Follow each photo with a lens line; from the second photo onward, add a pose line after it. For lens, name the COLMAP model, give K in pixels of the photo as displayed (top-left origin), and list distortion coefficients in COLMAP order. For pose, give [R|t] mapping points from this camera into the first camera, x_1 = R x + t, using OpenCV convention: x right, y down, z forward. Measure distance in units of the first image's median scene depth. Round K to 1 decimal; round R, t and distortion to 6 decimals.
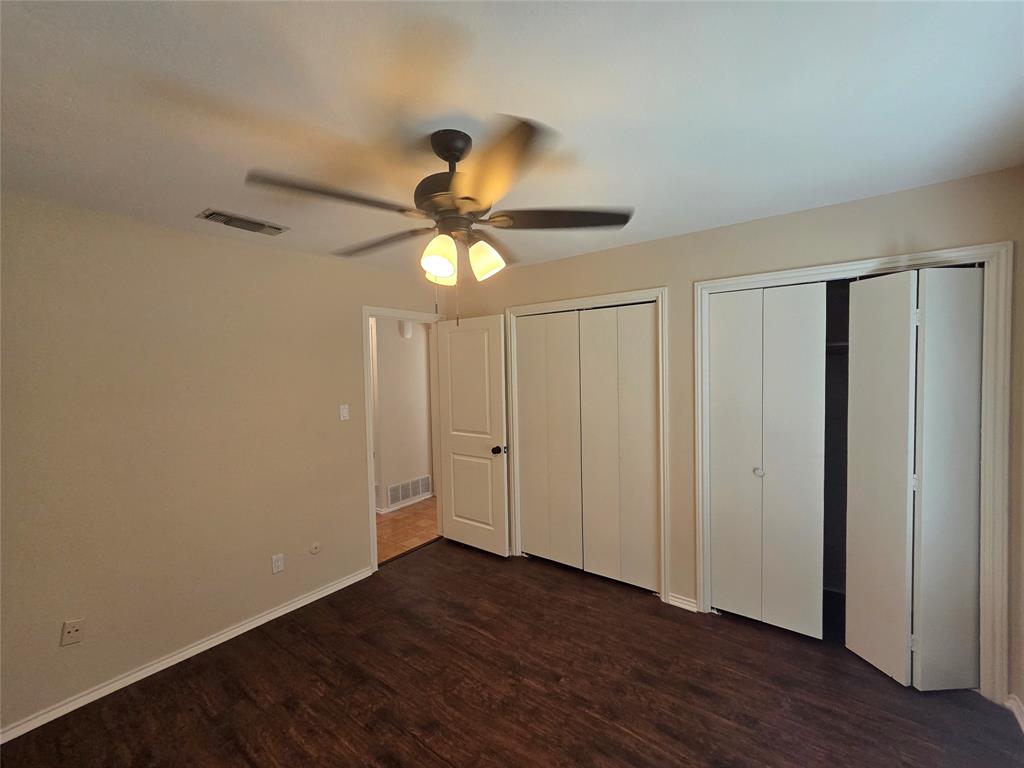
lens RADIAL K [[422.5, 0, 510.8], [0, 422.5, 382.3], [0, 0, 1]] dist [-0.001279, 0.000446]
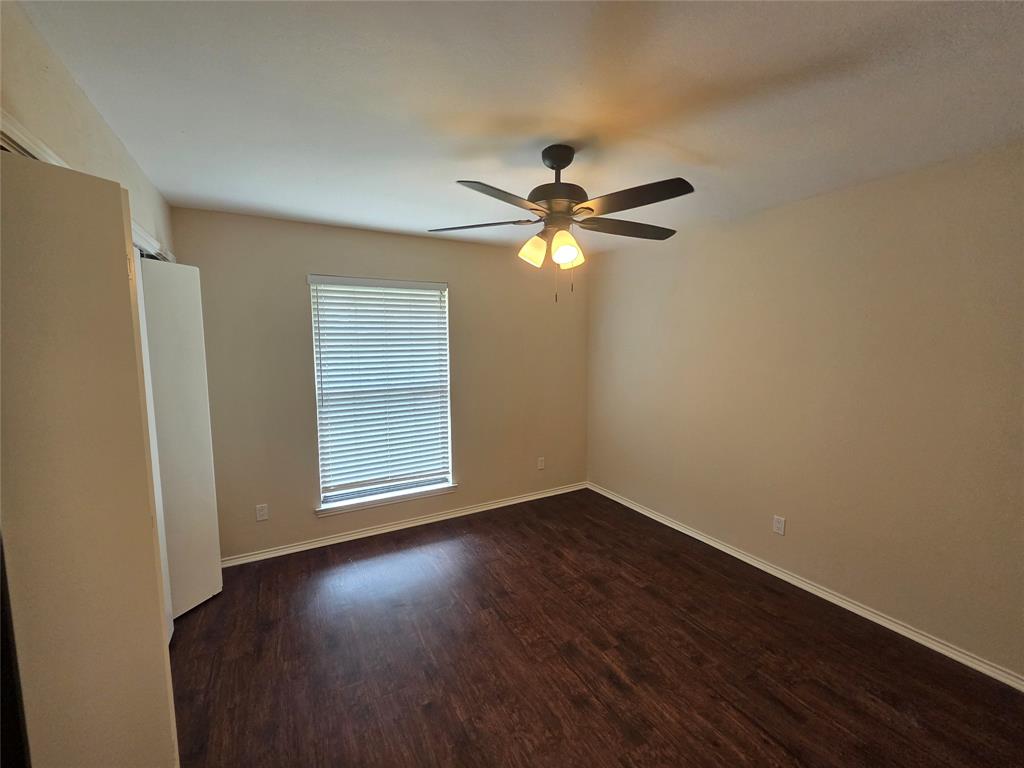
lens RADIAL K [[420.8, 0, 509.4], [0, 420.8, 381.7], [0, 0, 1]] dist [0.001130, 0.000175]
pose [[-0.914757, -0.012449, 0.403812, -0.409343], [0.042026, 0.991170, 0.125758, -0.045092], [-0.401812, 0.132009, -0.906157, 1.790023]]
